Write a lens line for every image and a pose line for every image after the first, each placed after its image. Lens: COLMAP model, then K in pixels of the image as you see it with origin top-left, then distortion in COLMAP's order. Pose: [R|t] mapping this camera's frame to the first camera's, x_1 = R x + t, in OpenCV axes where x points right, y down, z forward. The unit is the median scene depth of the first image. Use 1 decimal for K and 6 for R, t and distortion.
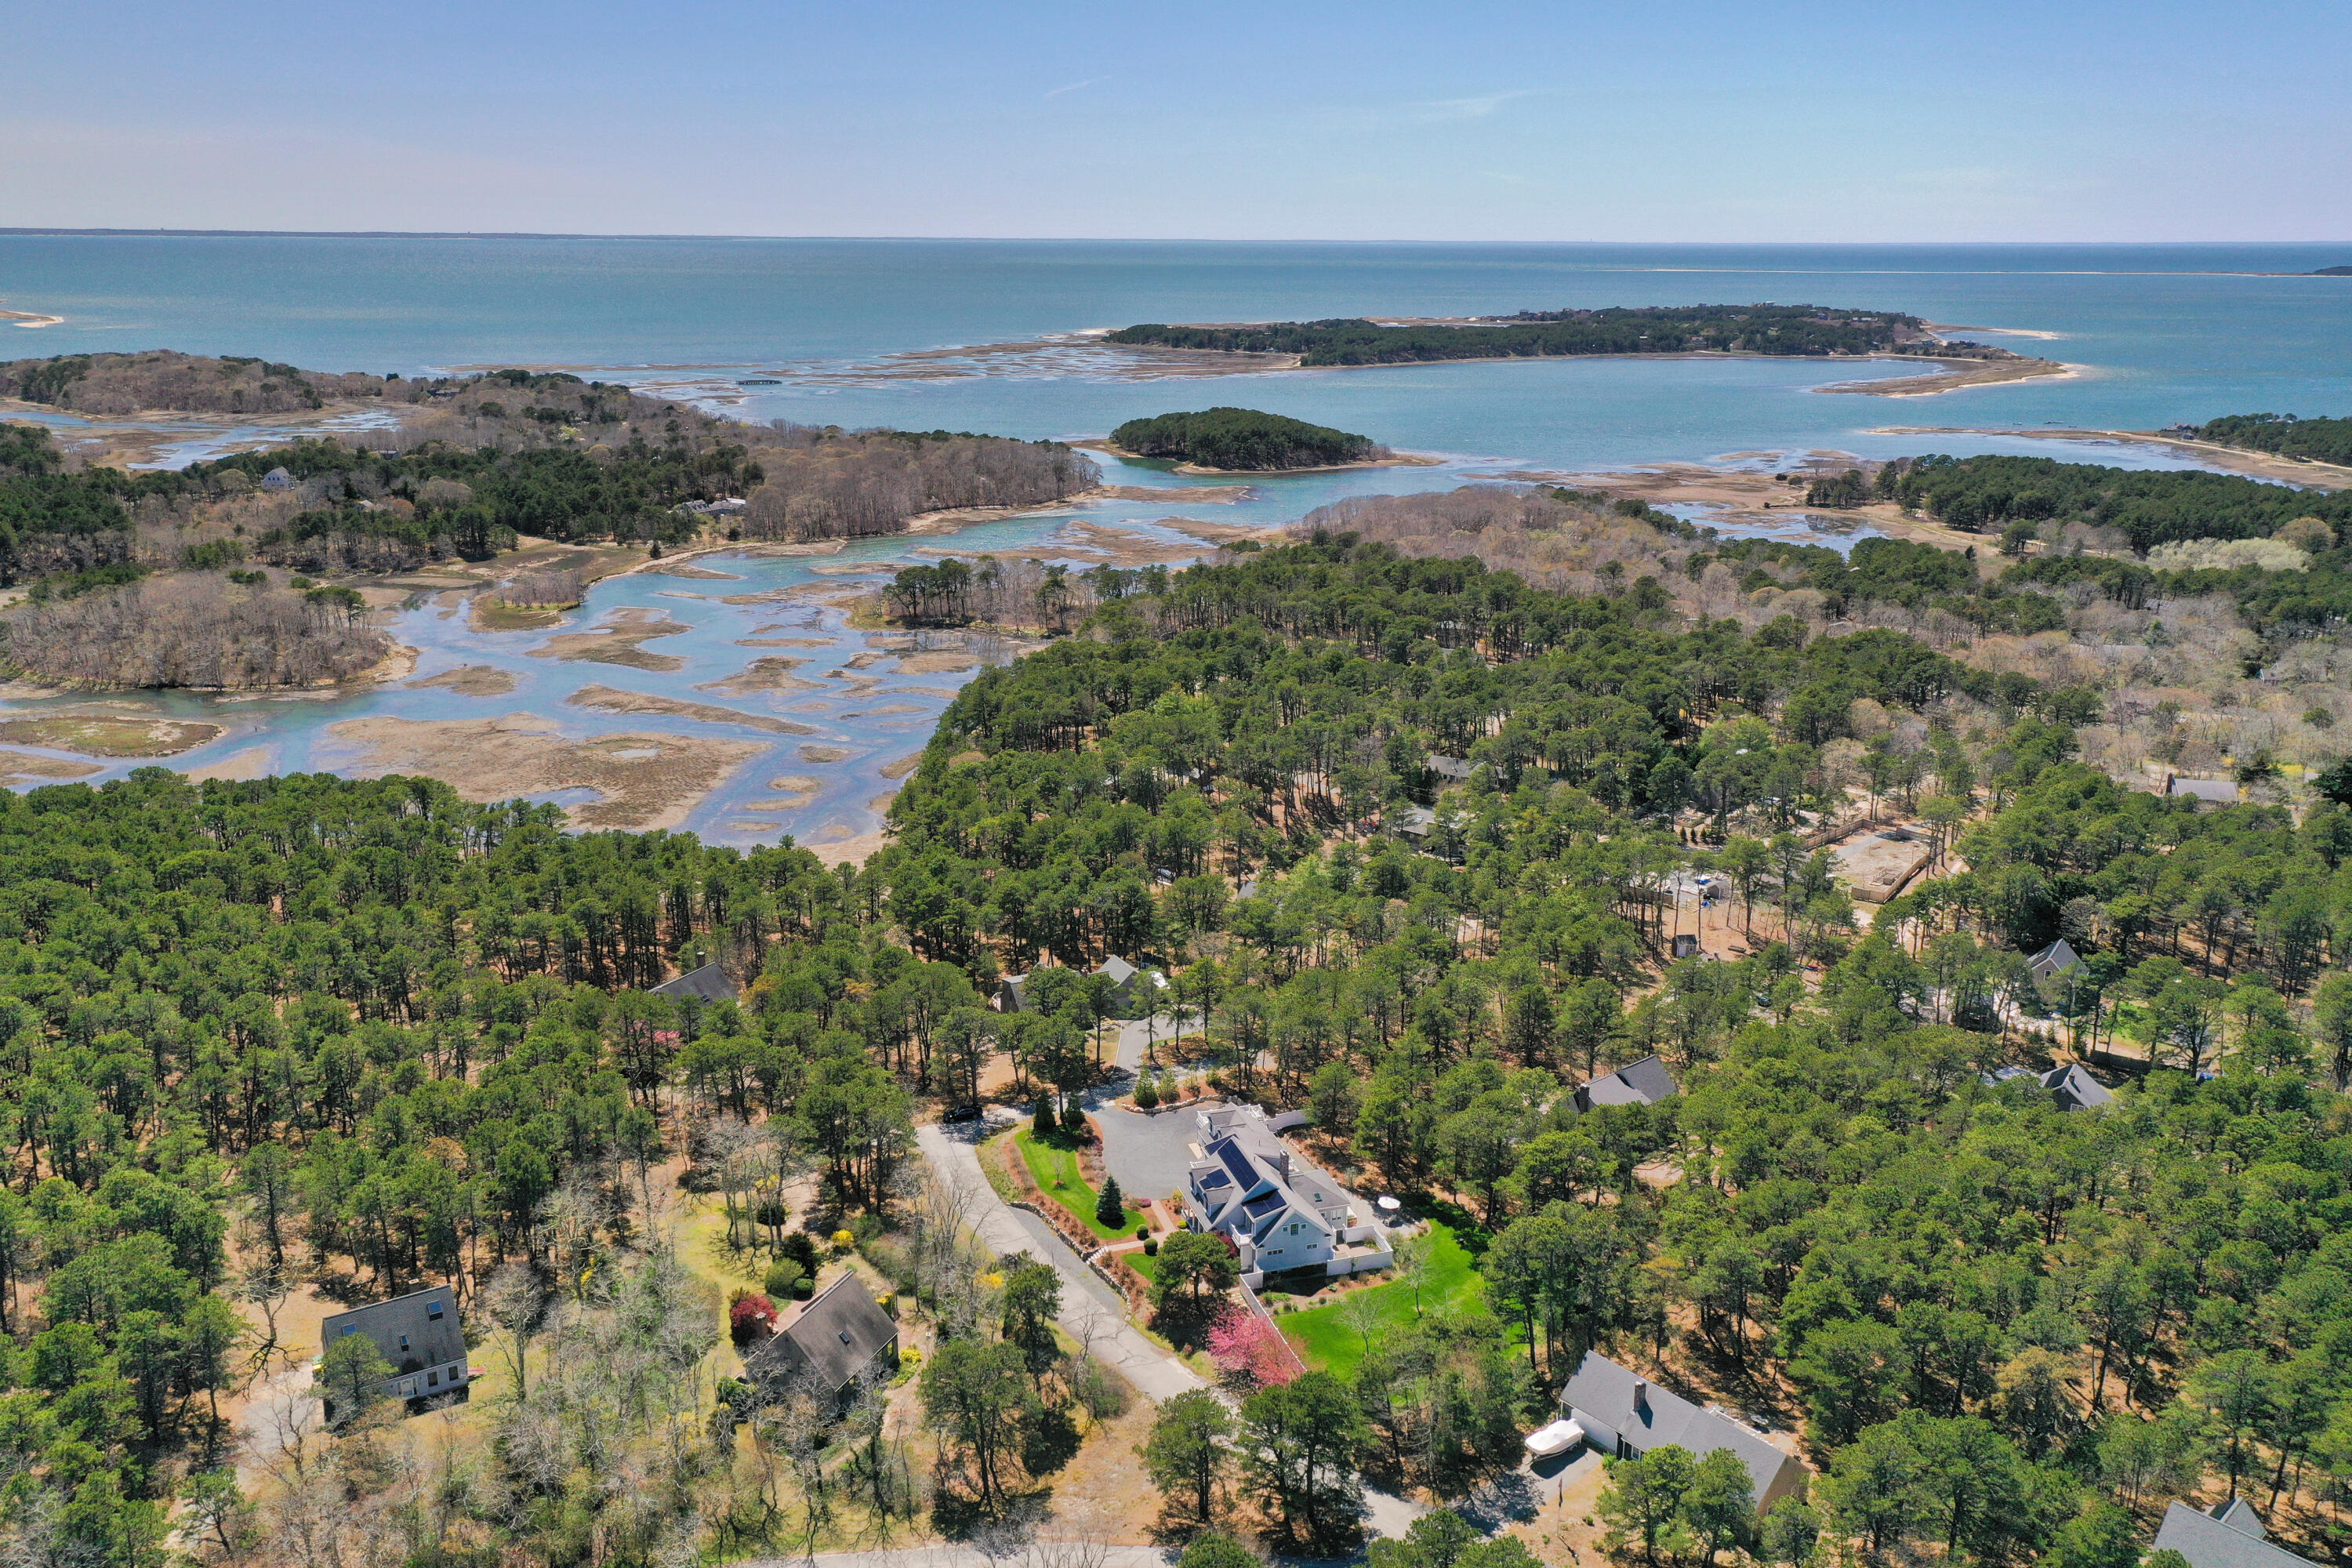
lens RADIAL K [[1894.0, 0, 1171.7], [0, 1894.0, 795.7], [0, 0, 1]] dist [0.028176, 0.007550]
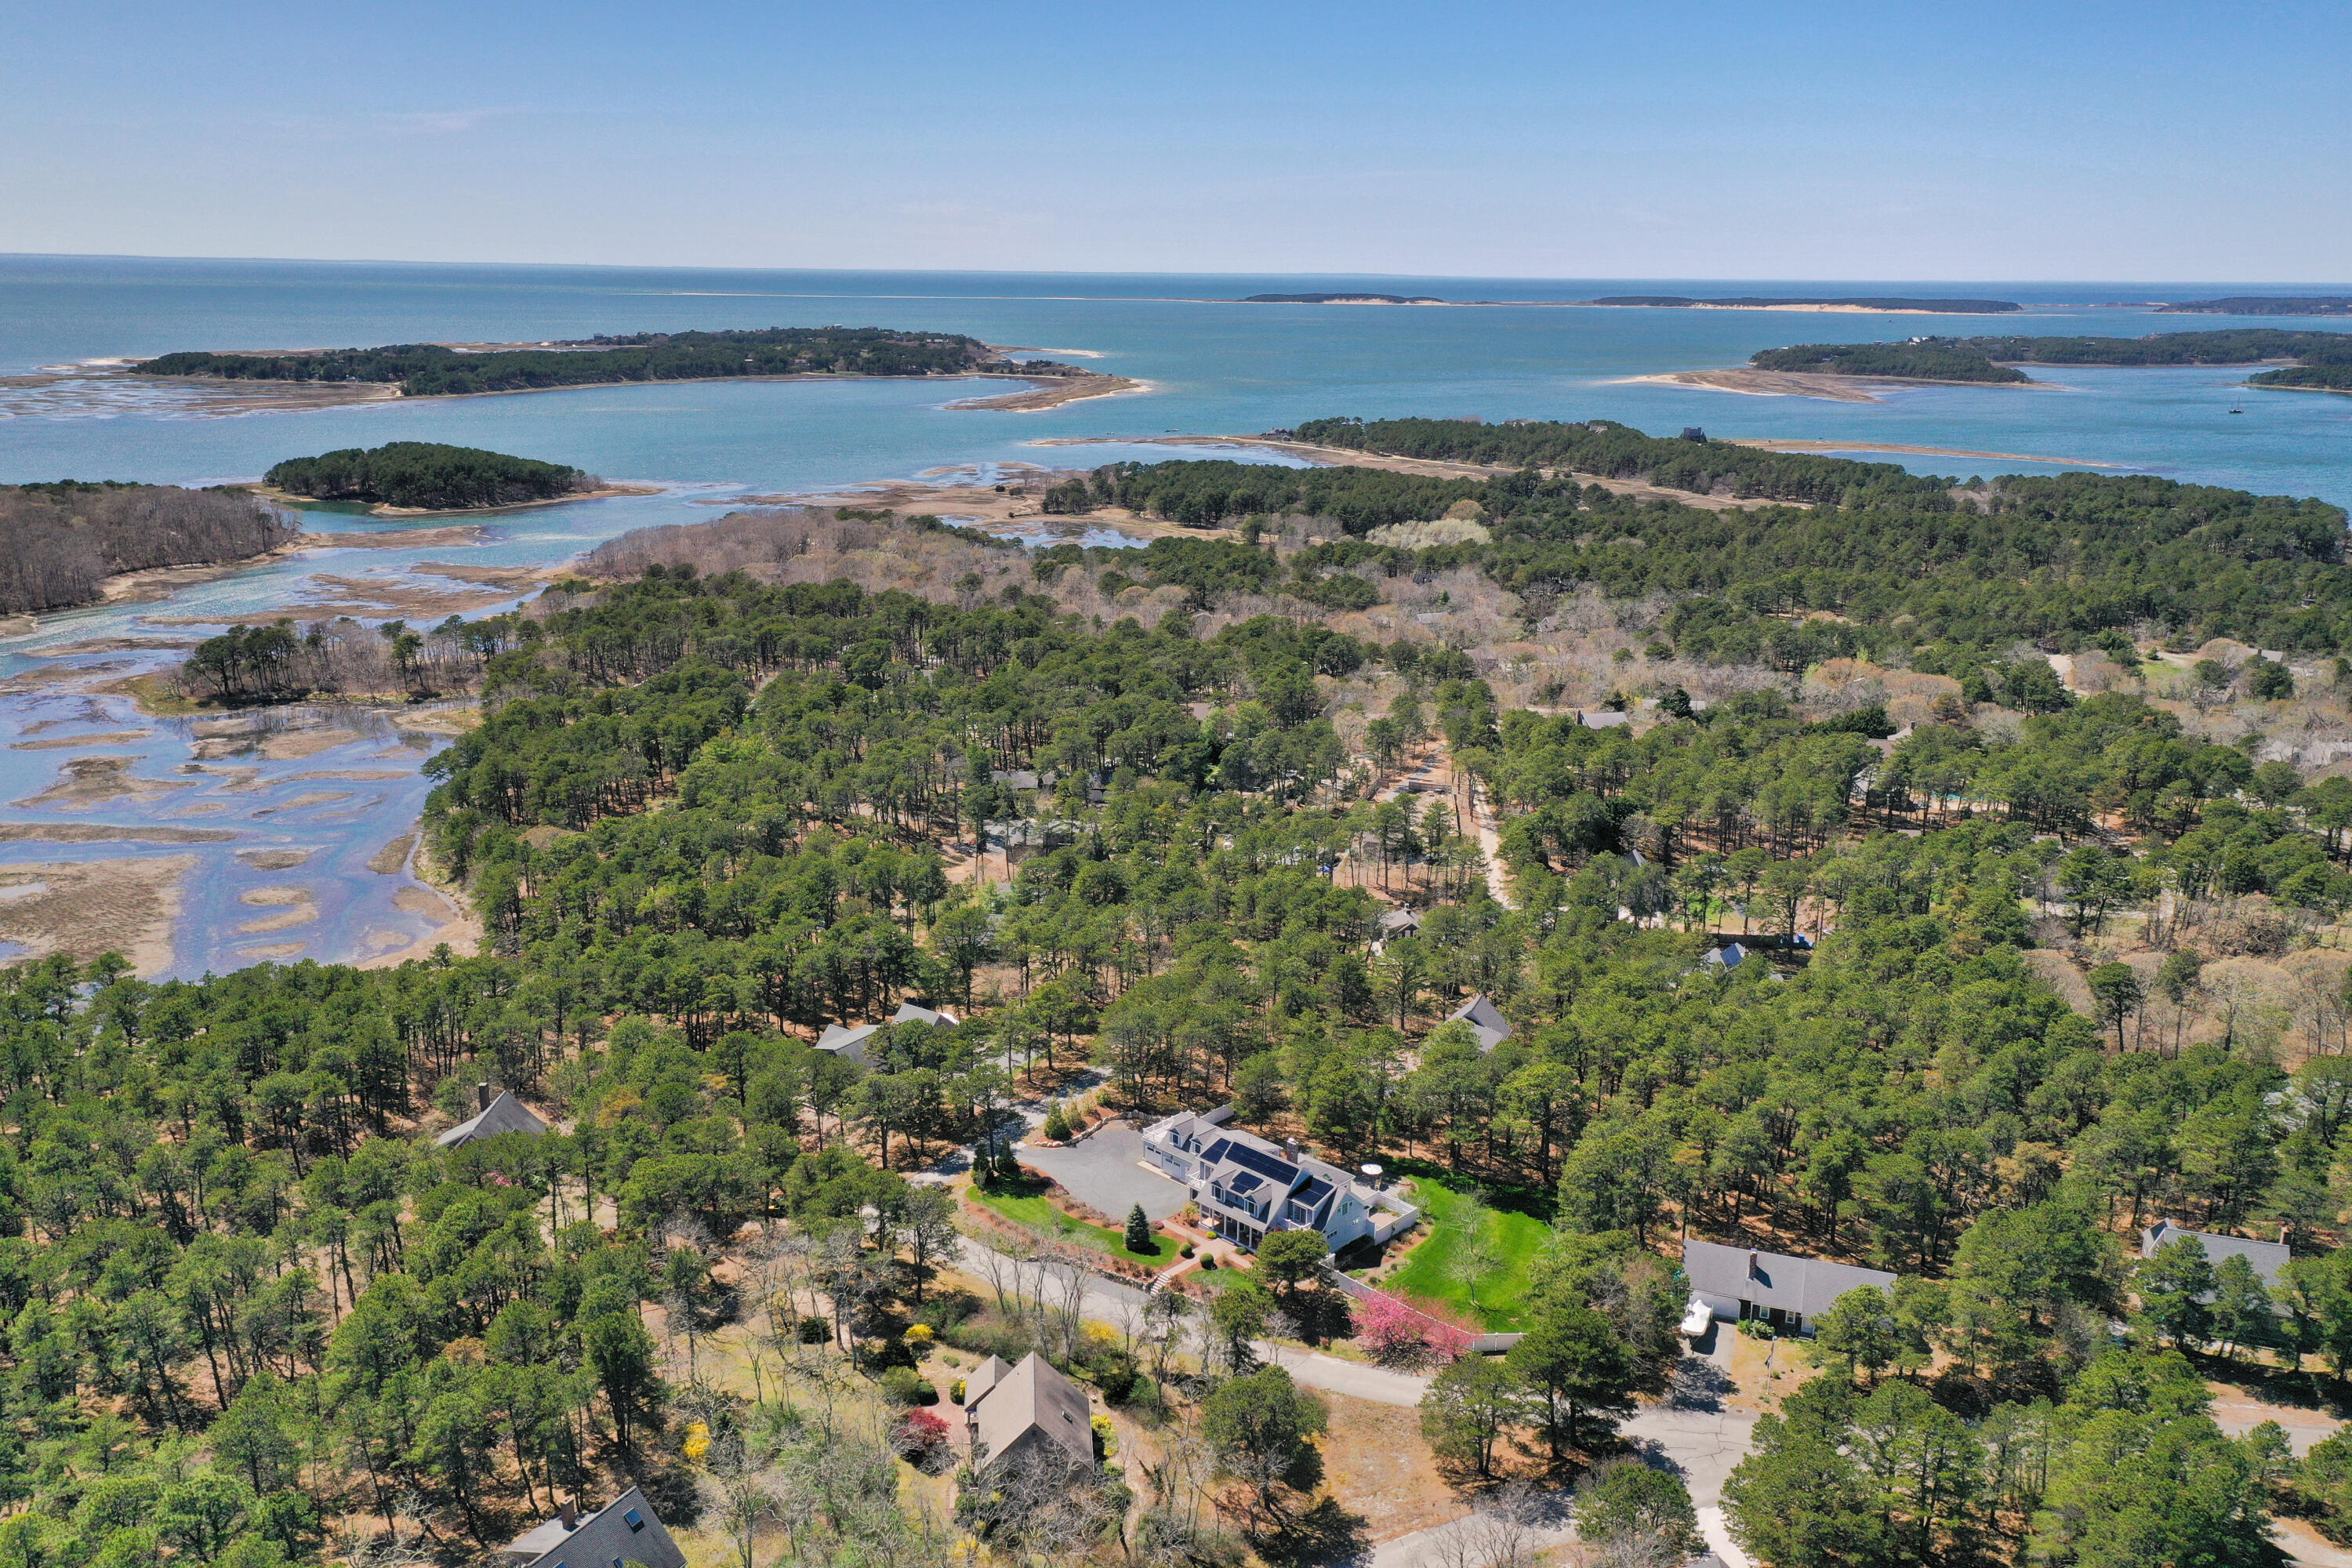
lens RADIAL K [[1894.0, 0, 1170.6], [0, 1894.0, 774.2], [0, 0, 1]] dist [0.028176, 0.007550]
pose [[0.873234, -0.121696, 0.471860, -0.106583], [0.132067, 0.991177, 0.011225, -0.007438], [-0.469063, 0.052515, 0.881602, 0.024025]]
